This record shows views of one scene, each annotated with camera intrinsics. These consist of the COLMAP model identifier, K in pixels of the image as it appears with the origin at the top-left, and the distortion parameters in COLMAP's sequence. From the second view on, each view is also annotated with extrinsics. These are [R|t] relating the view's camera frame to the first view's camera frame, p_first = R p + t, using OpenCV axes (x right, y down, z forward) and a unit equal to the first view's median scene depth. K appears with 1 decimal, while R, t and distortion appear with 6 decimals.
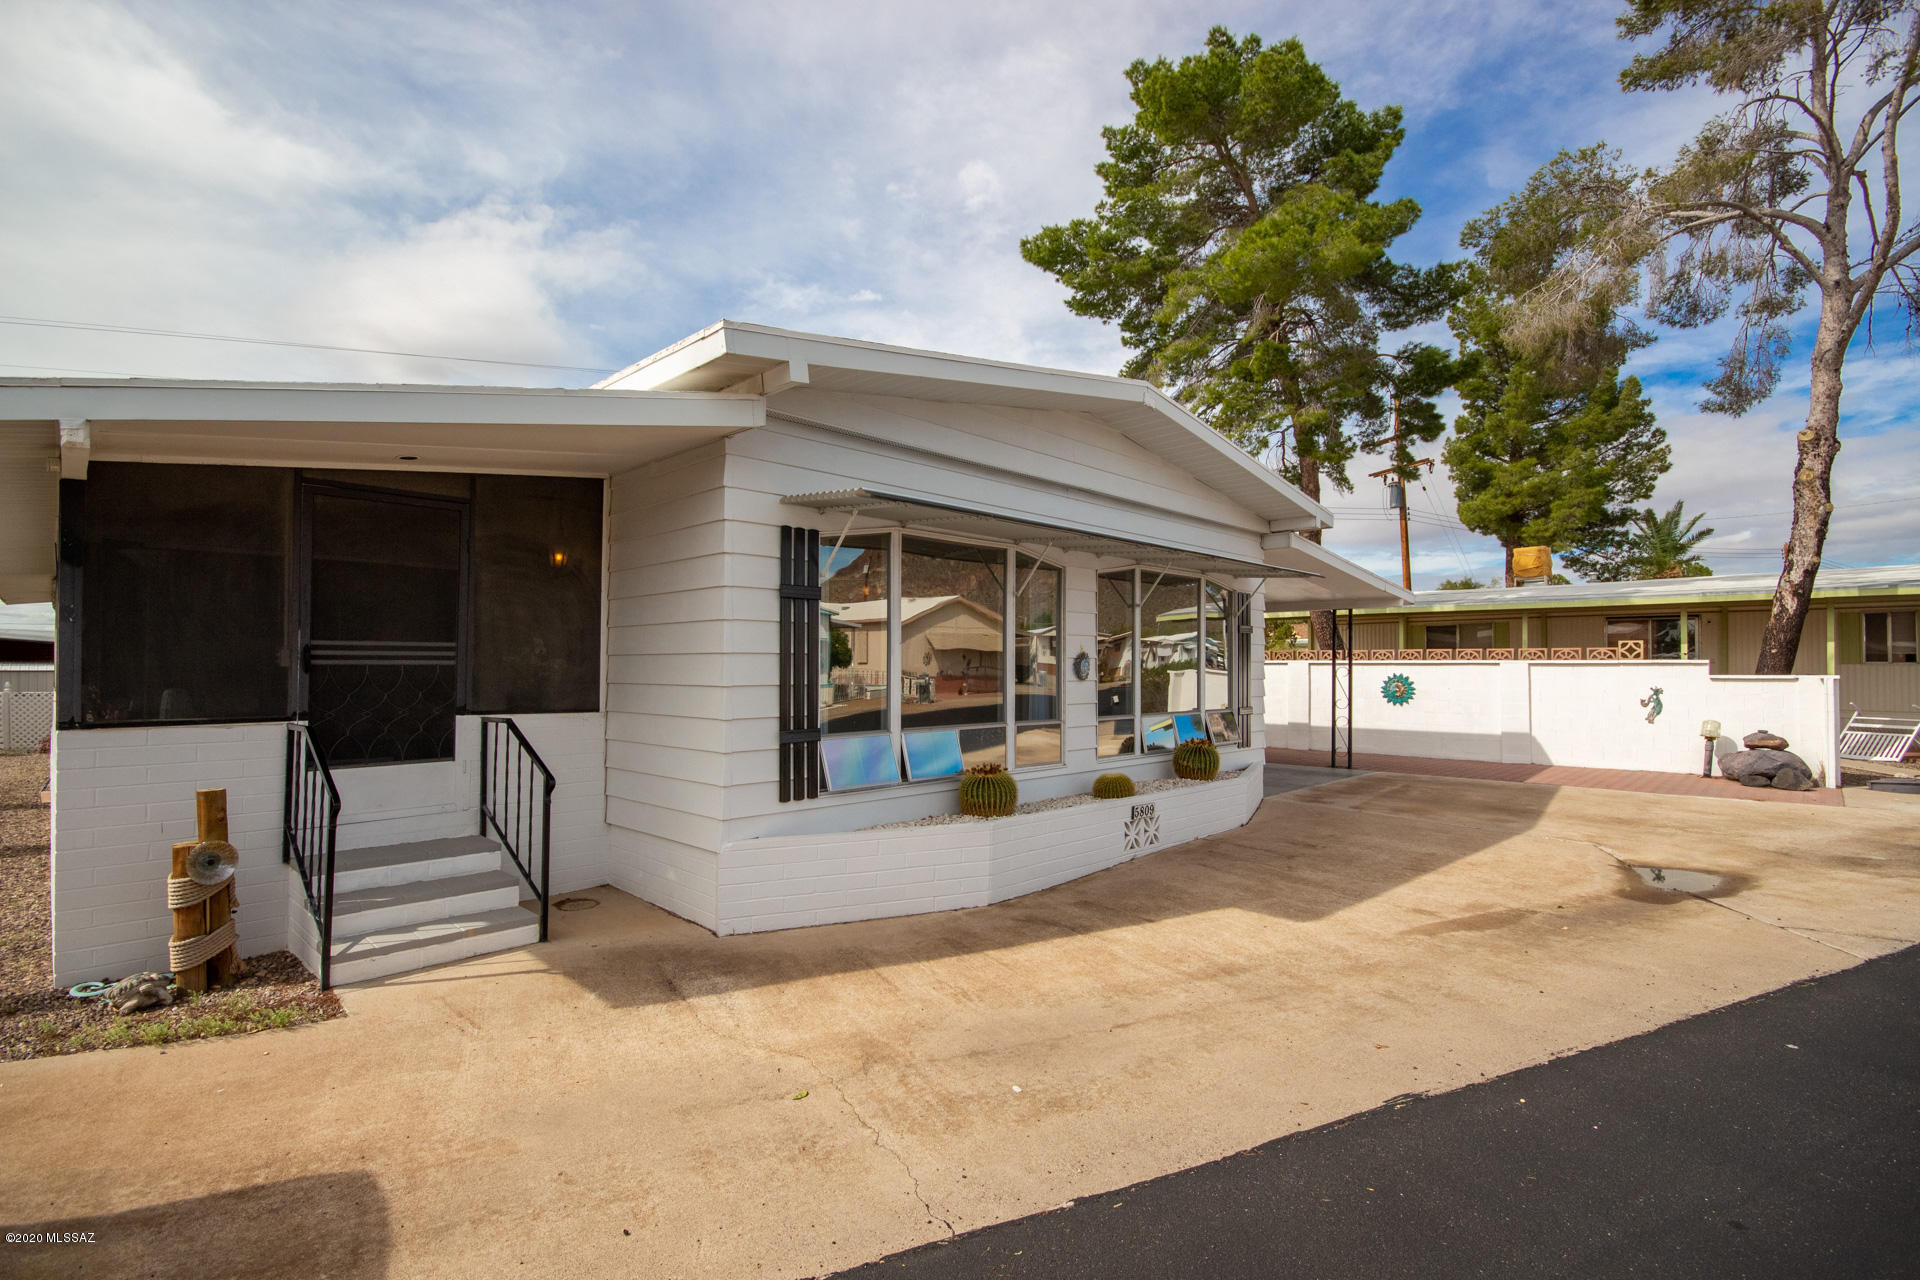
lens RADIAL K [[886.3, 0, 963.7], [0, 886.3, 648.2], [0, 0, 1]] dist [-0.000522, 0.000311]
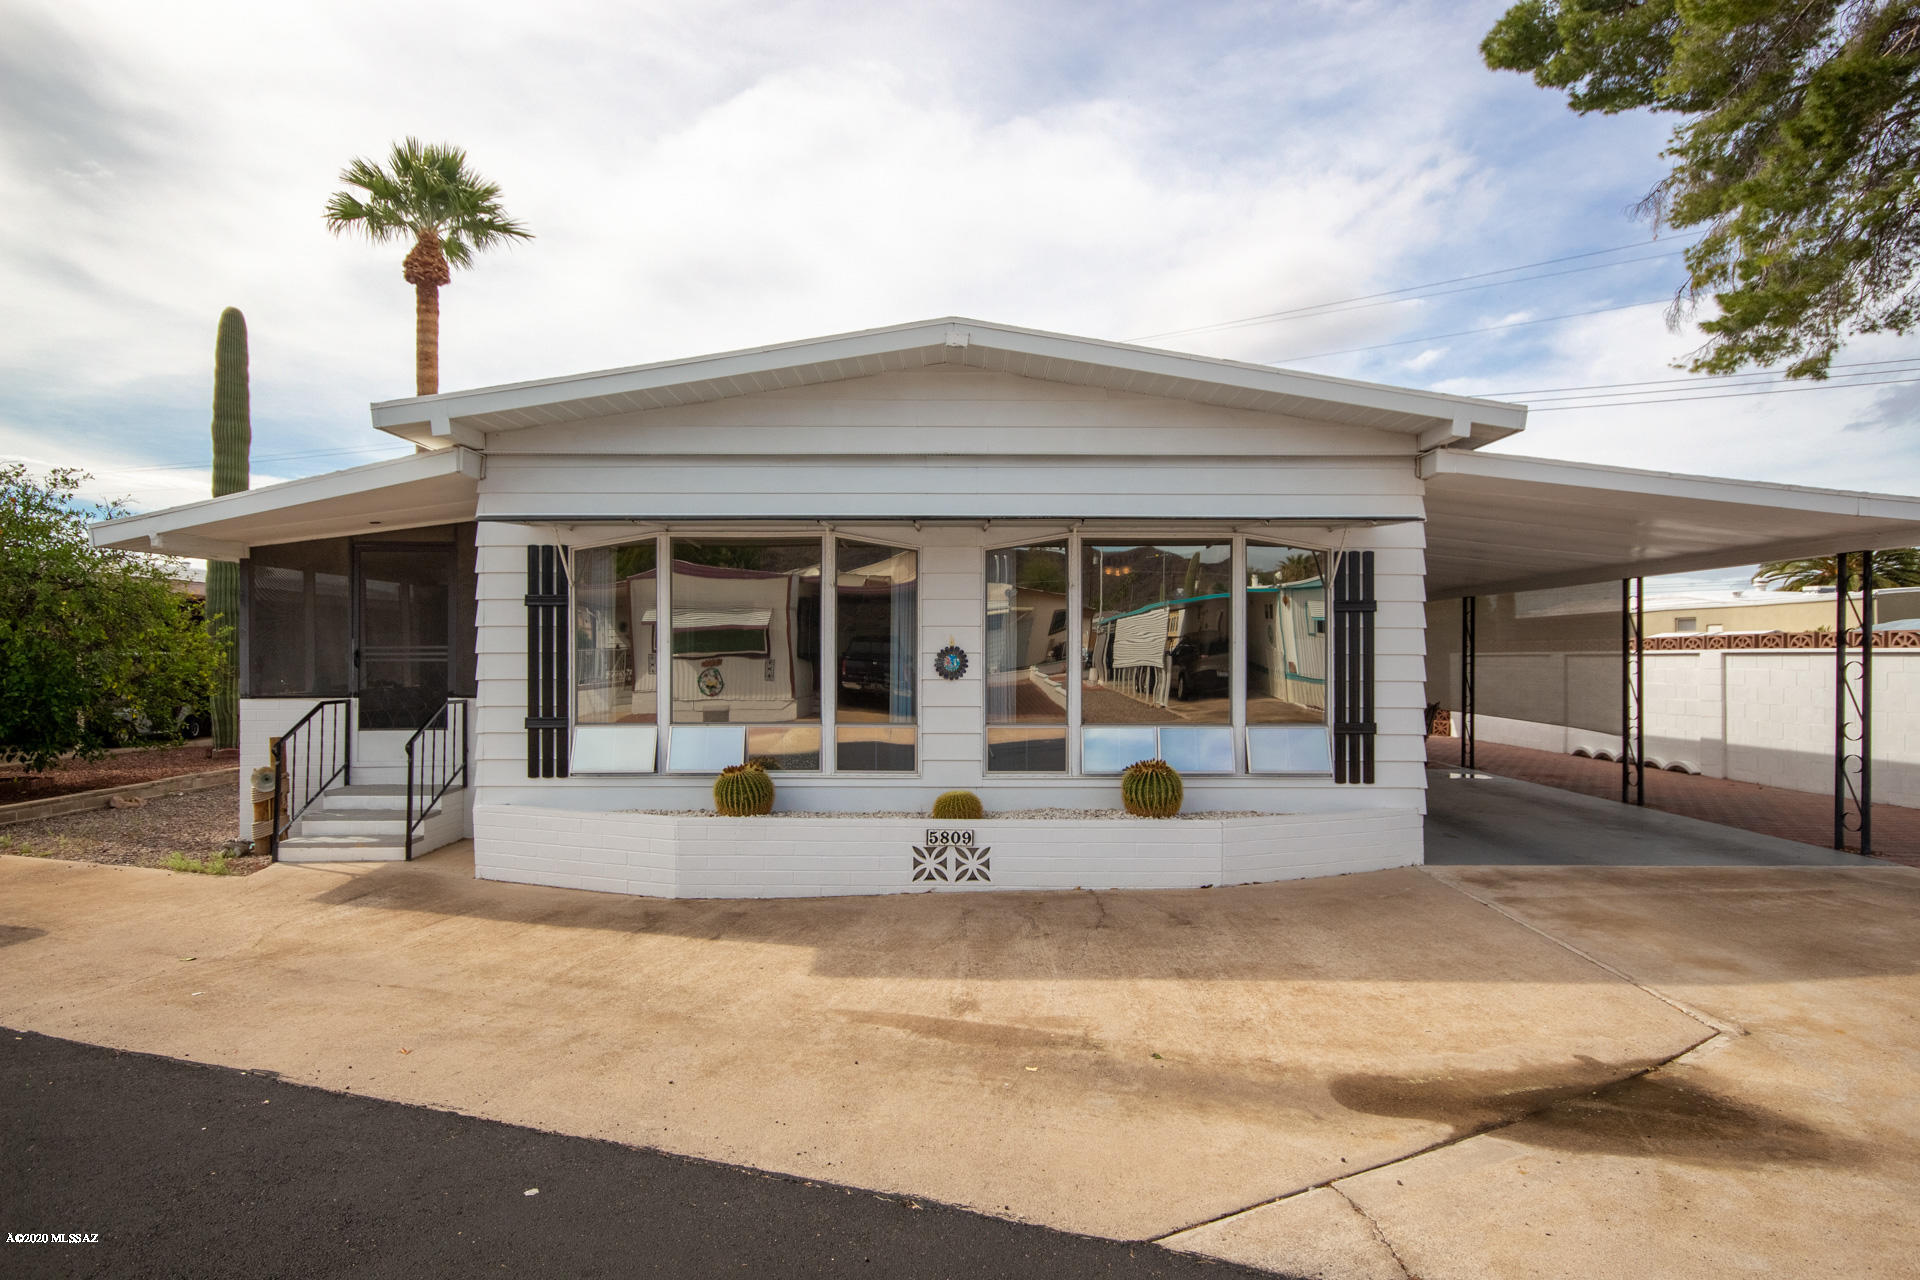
lens RADIAL K [[1042.3, 0, 960.0], [0, 1042.3, 640.0], [0, 0, 1]] dist [0.004074, 0.008179]
pose [[0.702457, -0.012257, -0.711620, 1.221768], [0.017182, 0.999852, -0.000261, -0.000994], [0.711518, -0.012043, 0.702564, 0.435839]]
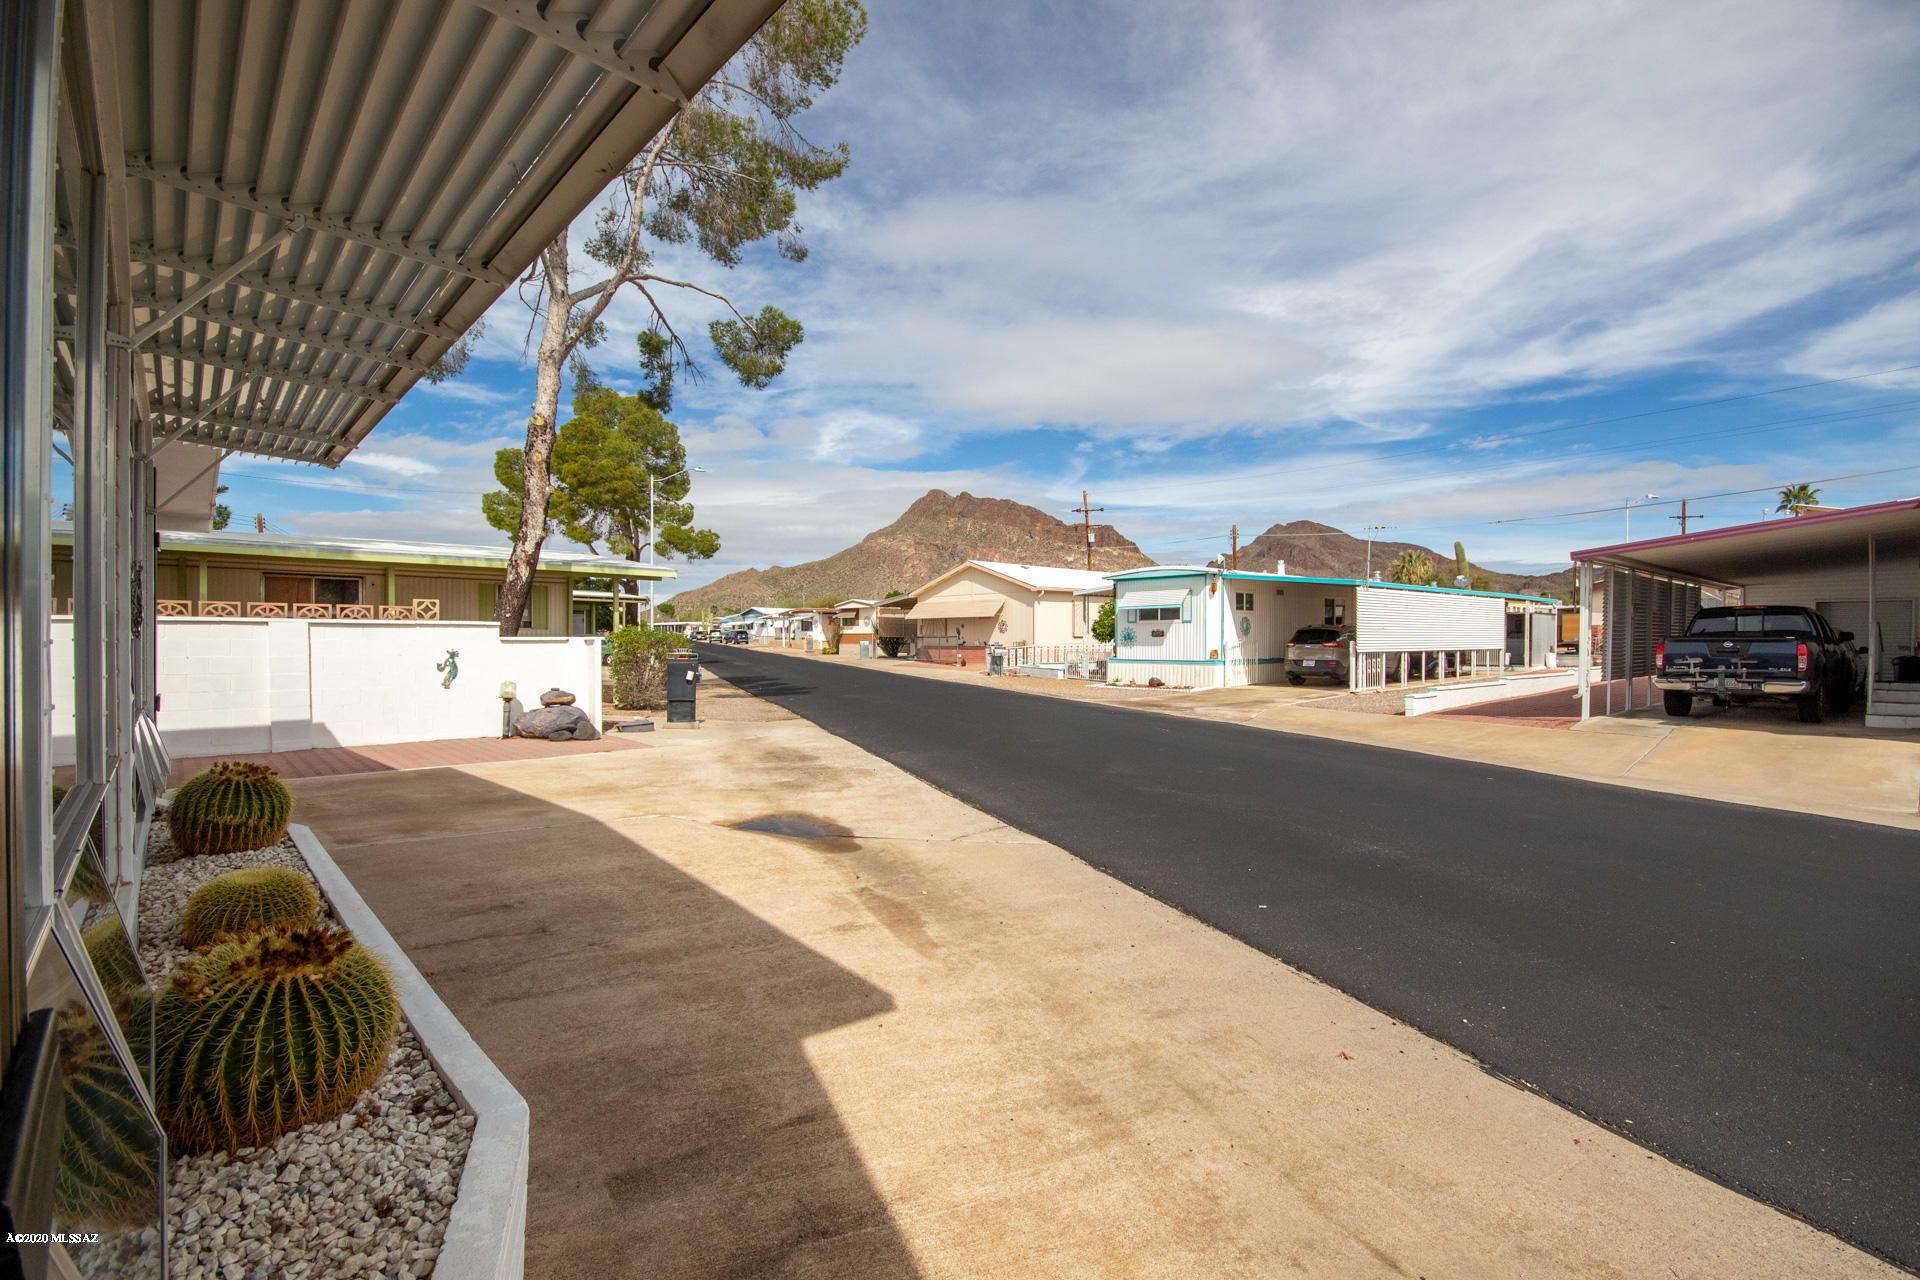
lens RADIAL K [[886.3, 0, 963.7], [0, 886.3, 648.2], [0, 0, 1]] dist [-0.000522, 0.000311]
pose [[0.068406, -0.009159, 0.997616, -0.280946], [-0.026776, 0.999581, 0.011013, 0.040427], [-0.997298, -0.027465, 0.068132, 0.921088]]
